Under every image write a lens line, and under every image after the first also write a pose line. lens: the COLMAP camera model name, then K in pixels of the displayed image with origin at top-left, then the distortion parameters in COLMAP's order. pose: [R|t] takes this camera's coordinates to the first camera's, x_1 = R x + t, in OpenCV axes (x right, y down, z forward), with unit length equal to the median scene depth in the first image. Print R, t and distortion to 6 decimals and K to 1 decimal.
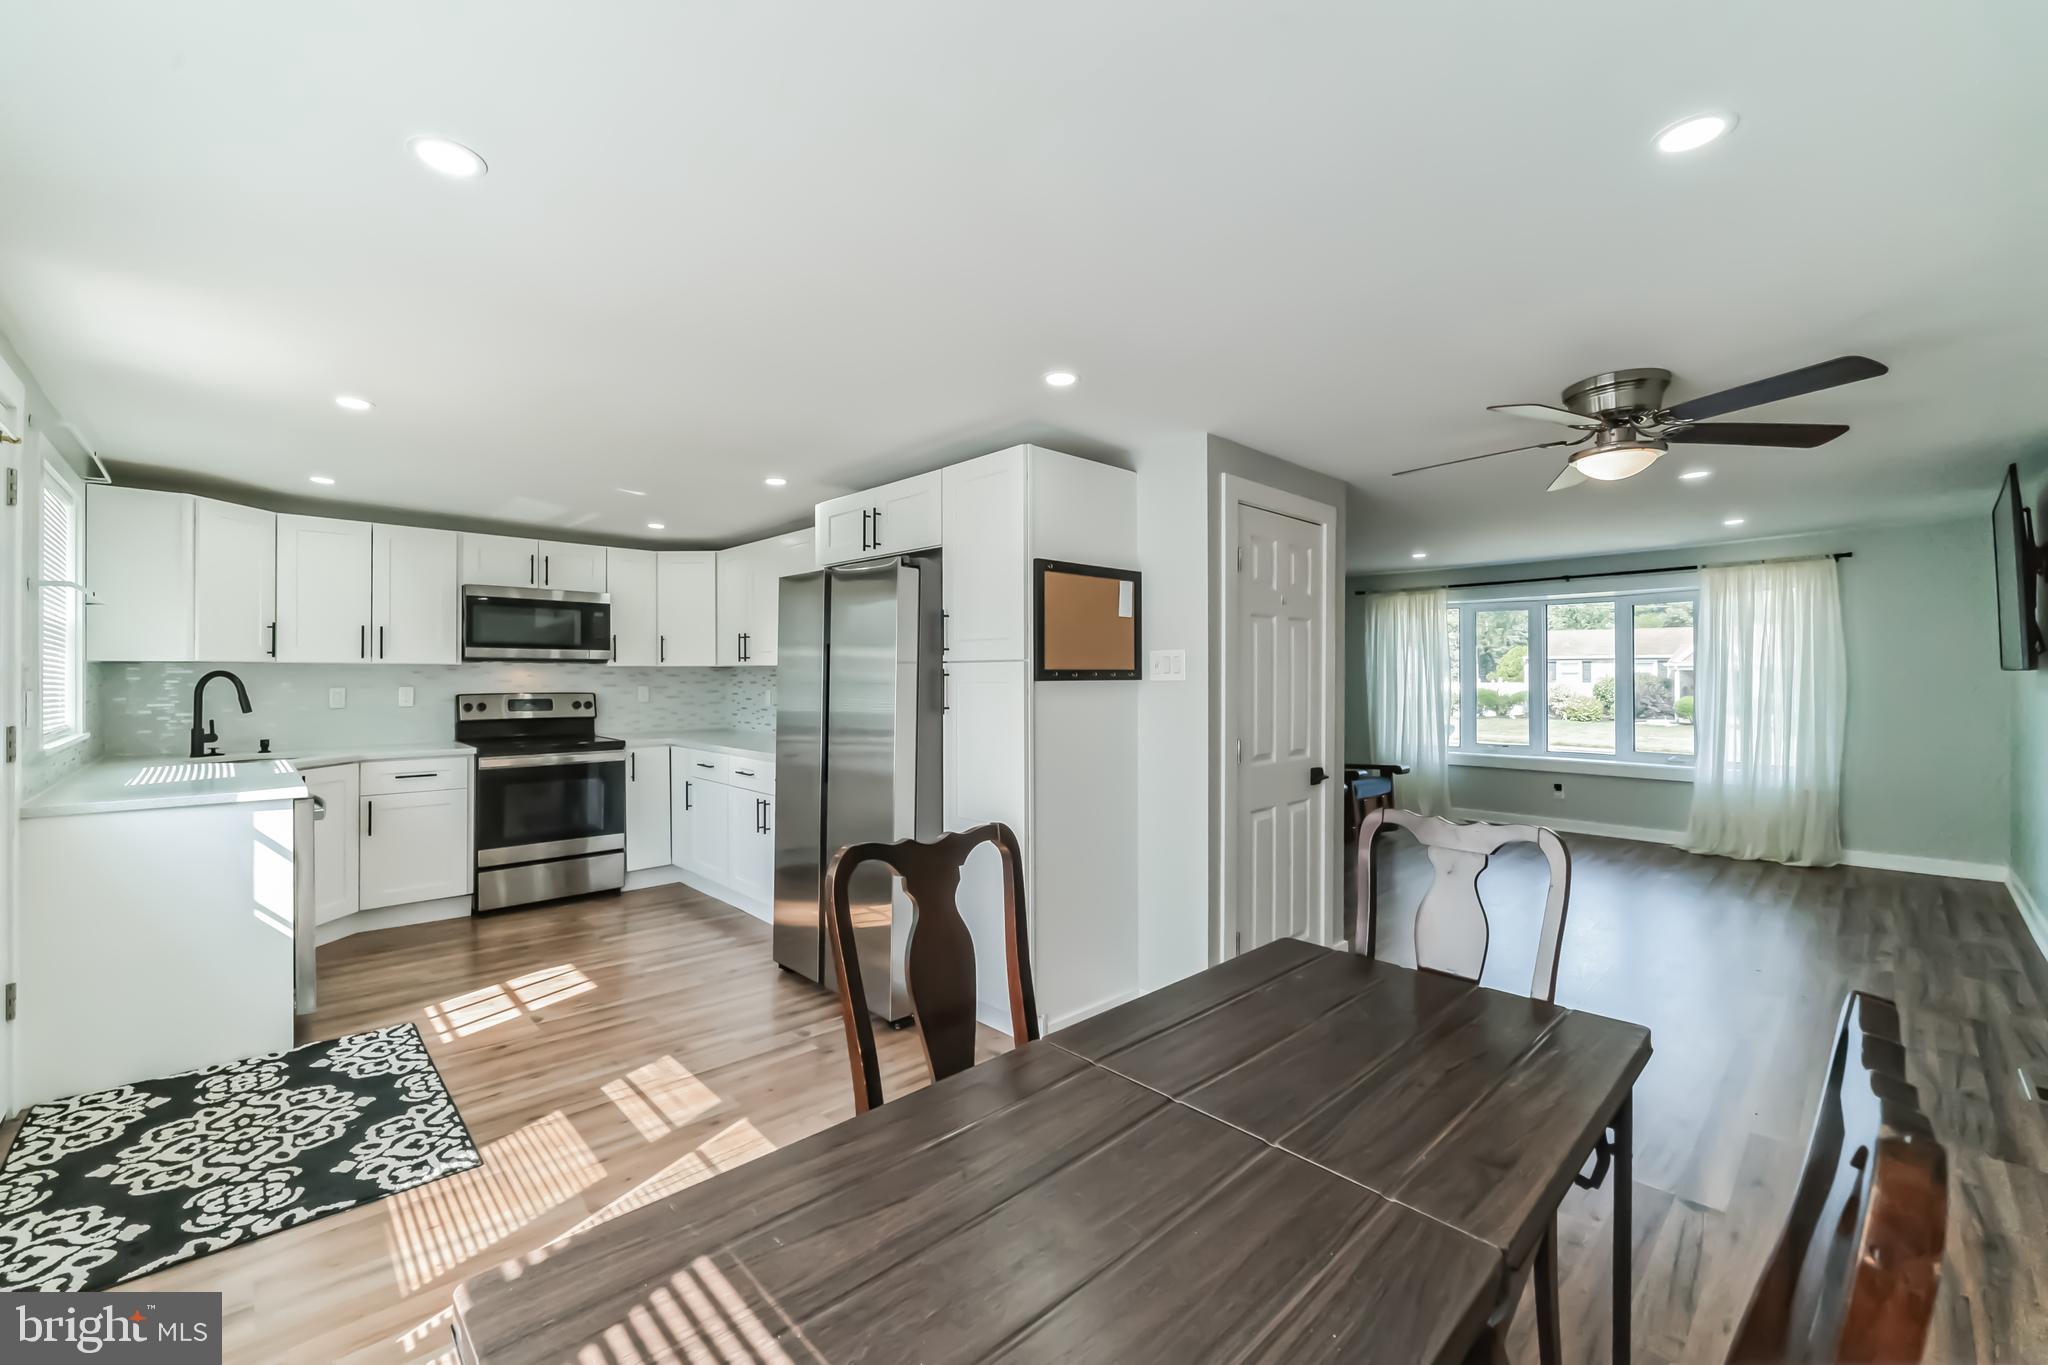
lens RADIAL K [[806.6, 0, 1015.0], [0, 806.6, 675.2], [0, 0, 1]] dist [-0.005317, 0.000251]
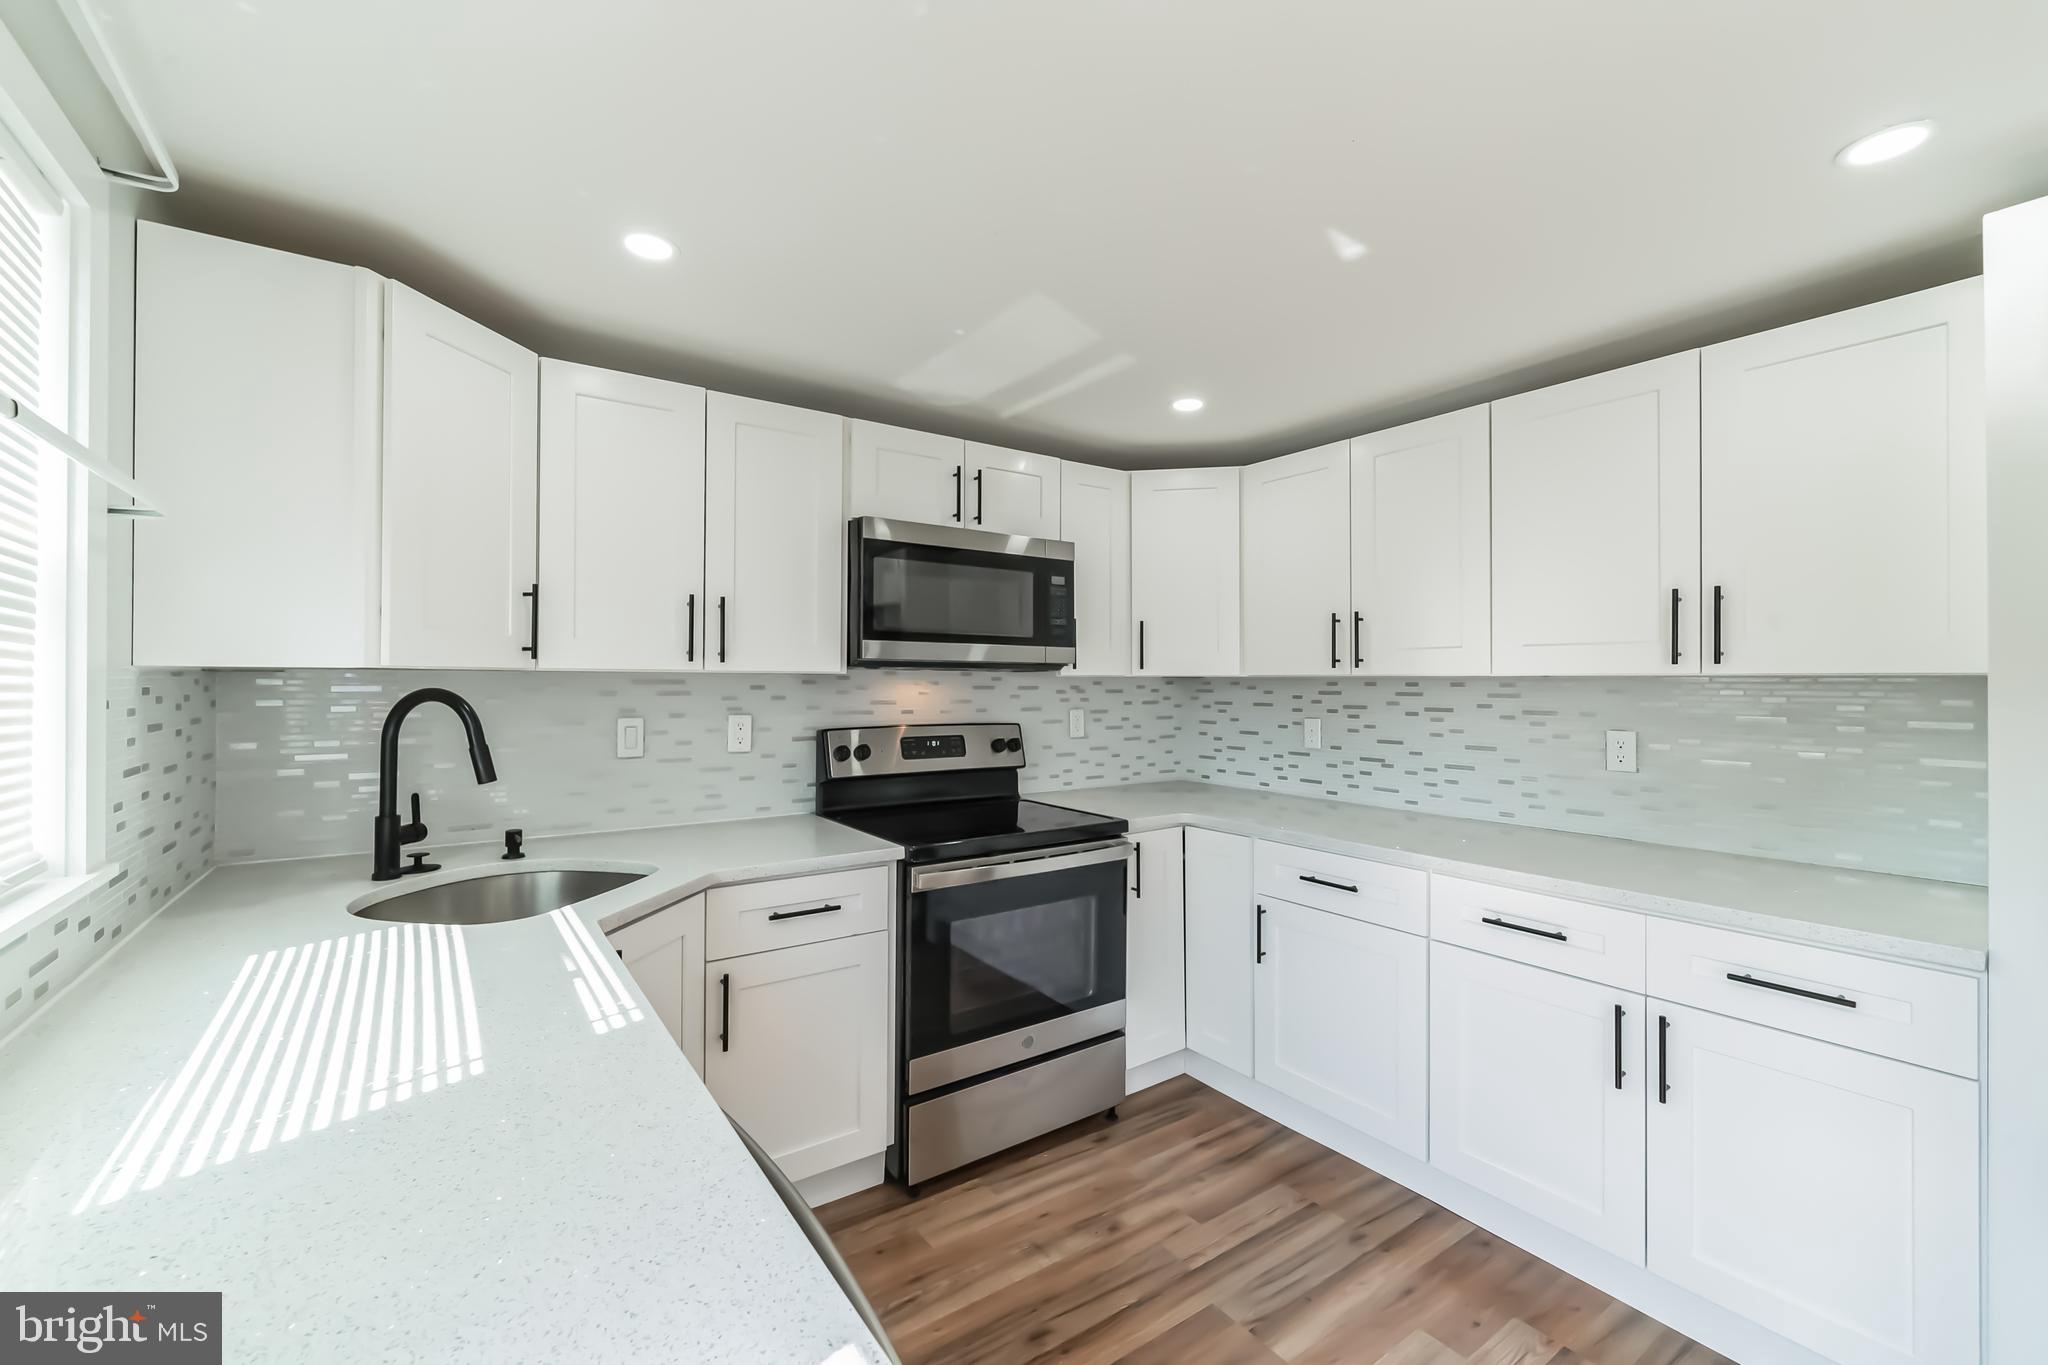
lens RADIAL K [[816.8, 0, 1032.5], [0, 816.8, 675.7], [0, 0, 1]] dist [-0.002007, -0.000128]
pose [[0.990042, 0.002888, -0.140741, -0.616852], [-0.003696, 0.999978, -0.005474, -0.011972], [0.140722, 0.005939, 0.990031, 0.618006]]
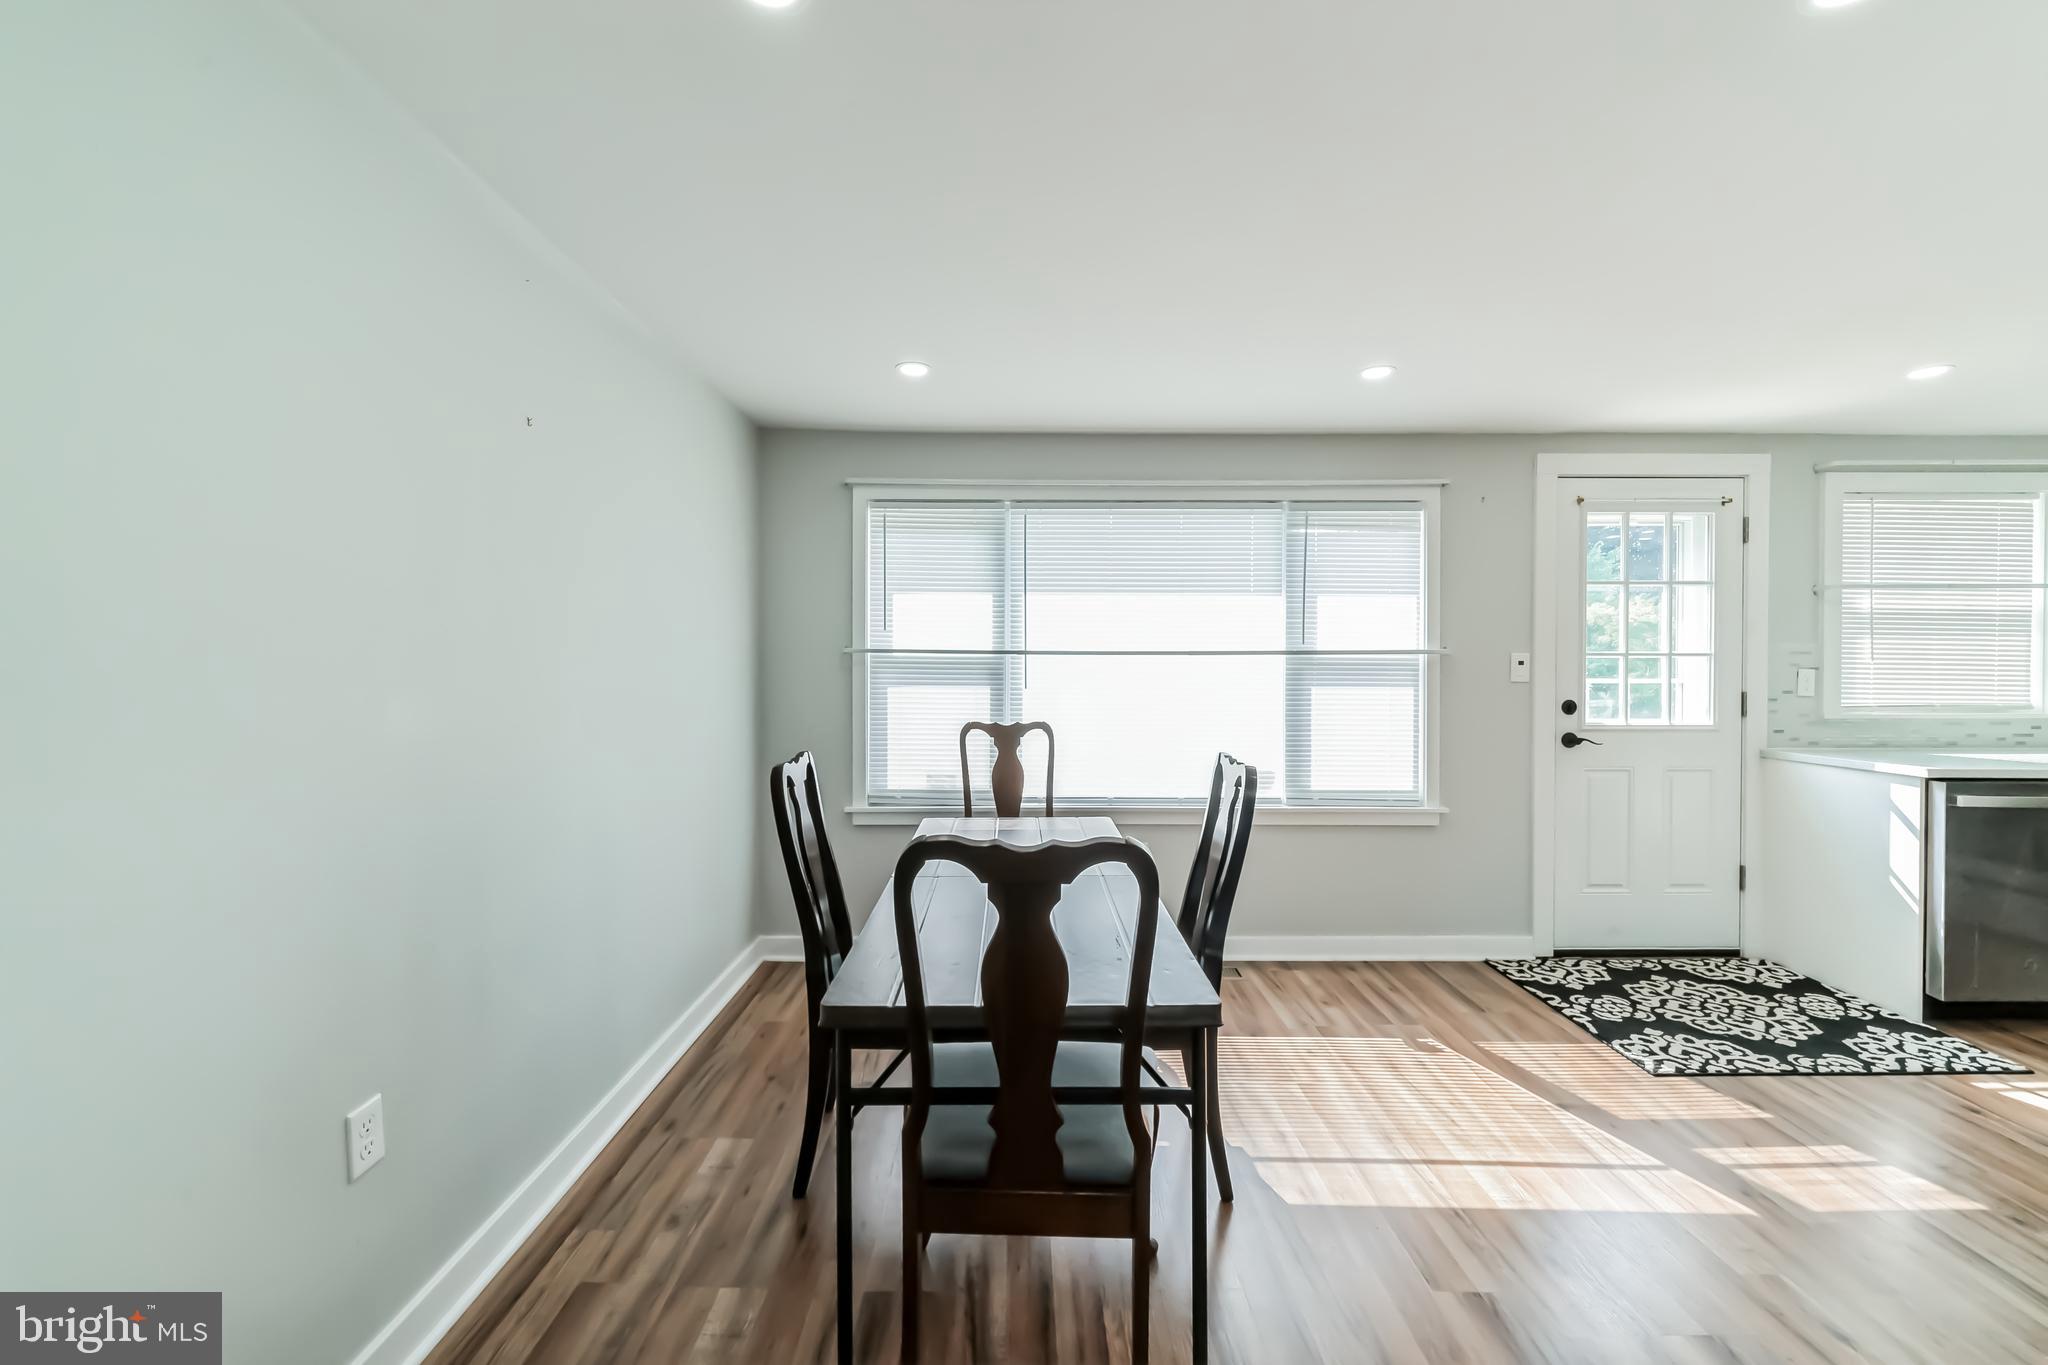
lens RADIAL K [[806.6, 0, 1015.0], [0, 806.6, 675.2], [0, 0, 1]] dist [-0.005317, 0.000251]
pose [[-0.684868, 0.009128, -0.728610, 0.465936], [0.001667, 0.999939, 0.010960, 0.007796], [0.728665, 0.006292, -0.684841, 0.639078]]
